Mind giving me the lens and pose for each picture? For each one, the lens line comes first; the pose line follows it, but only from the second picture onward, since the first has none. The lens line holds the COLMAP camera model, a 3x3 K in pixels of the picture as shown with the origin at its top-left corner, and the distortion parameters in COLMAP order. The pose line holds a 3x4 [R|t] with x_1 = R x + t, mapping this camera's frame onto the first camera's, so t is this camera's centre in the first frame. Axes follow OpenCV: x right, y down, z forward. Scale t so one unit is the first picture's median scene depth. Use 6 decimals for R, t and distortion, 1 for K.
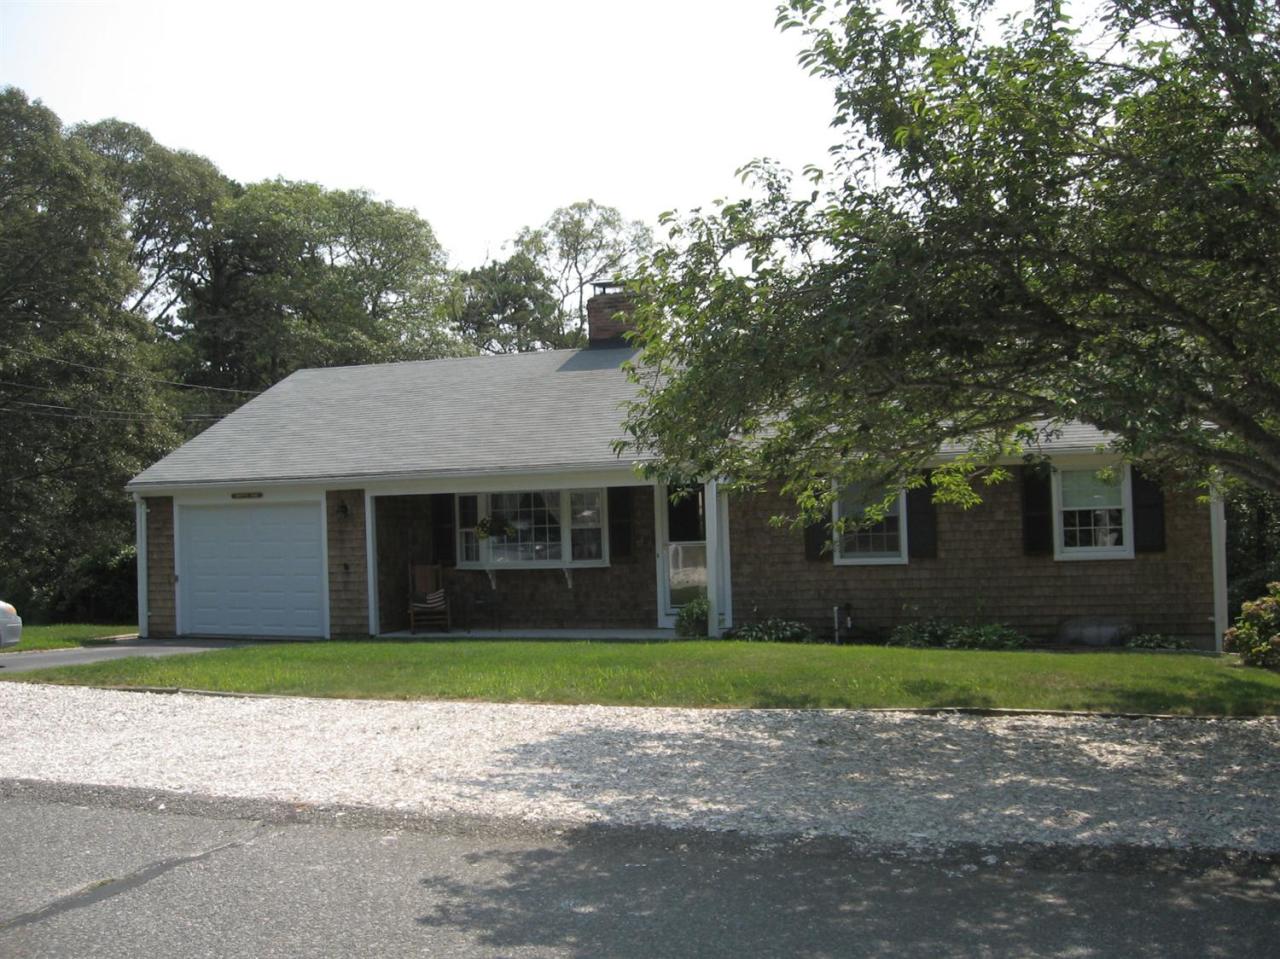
lens RADIAL K [[1320.0, 0, 640.0], [0, 1320.0, 479.8], [0, 0, 1]] dist [-0.098837, 0.000000]
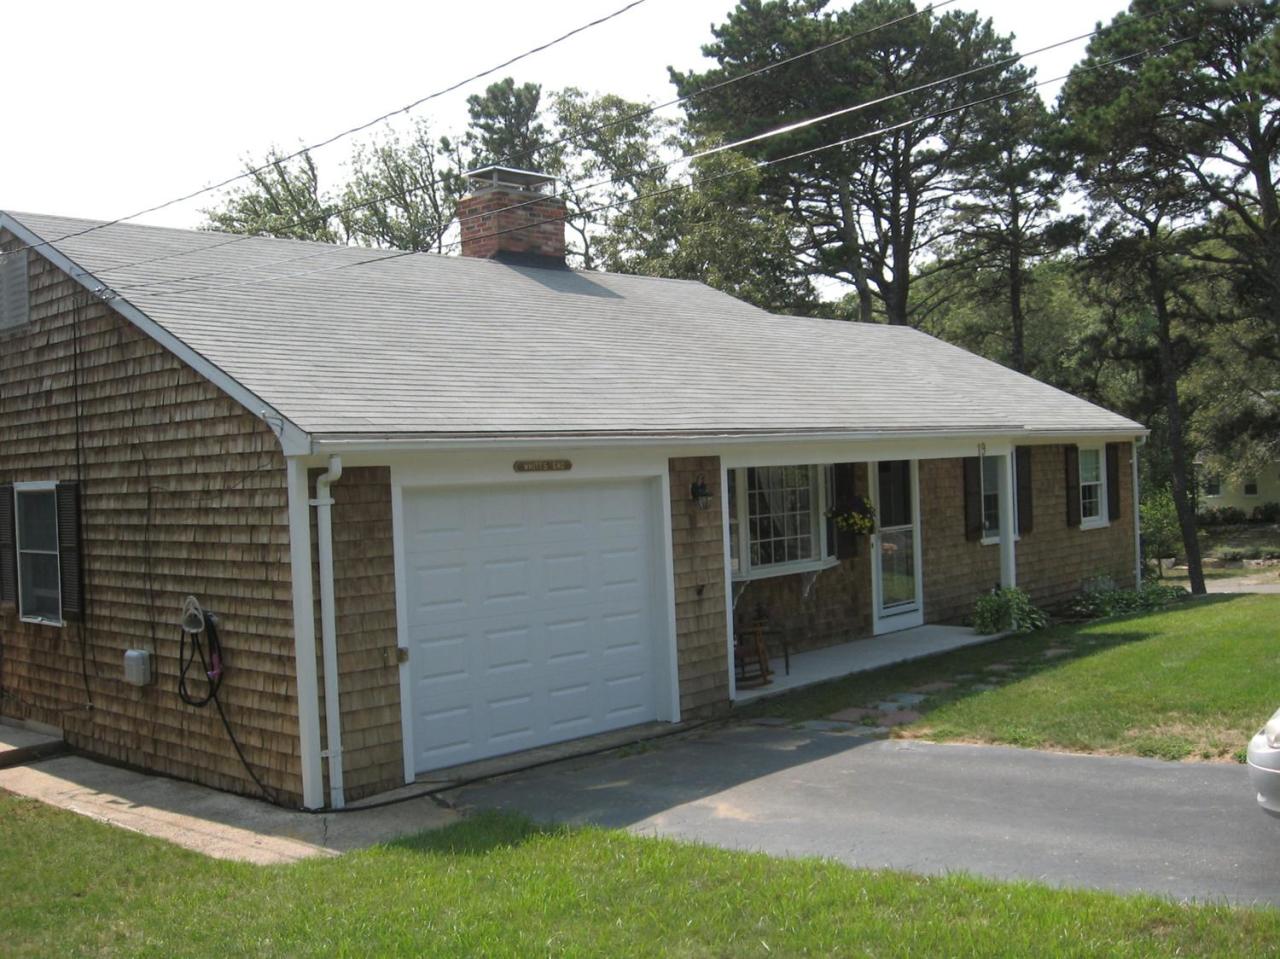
lens RADIAL K [[1320.0, 0, 640.0], [0, 1320.0, 479.4], [0, 0, 1]] dist [-0.098837, 0.000000]
pose [[0.402325, 0.007727, 0.915464, -0.745488], [0.009205, 0.999880, -0.012485, 0.023780], [-0.915451, 0.013450, 0.402205, 0.768741]]
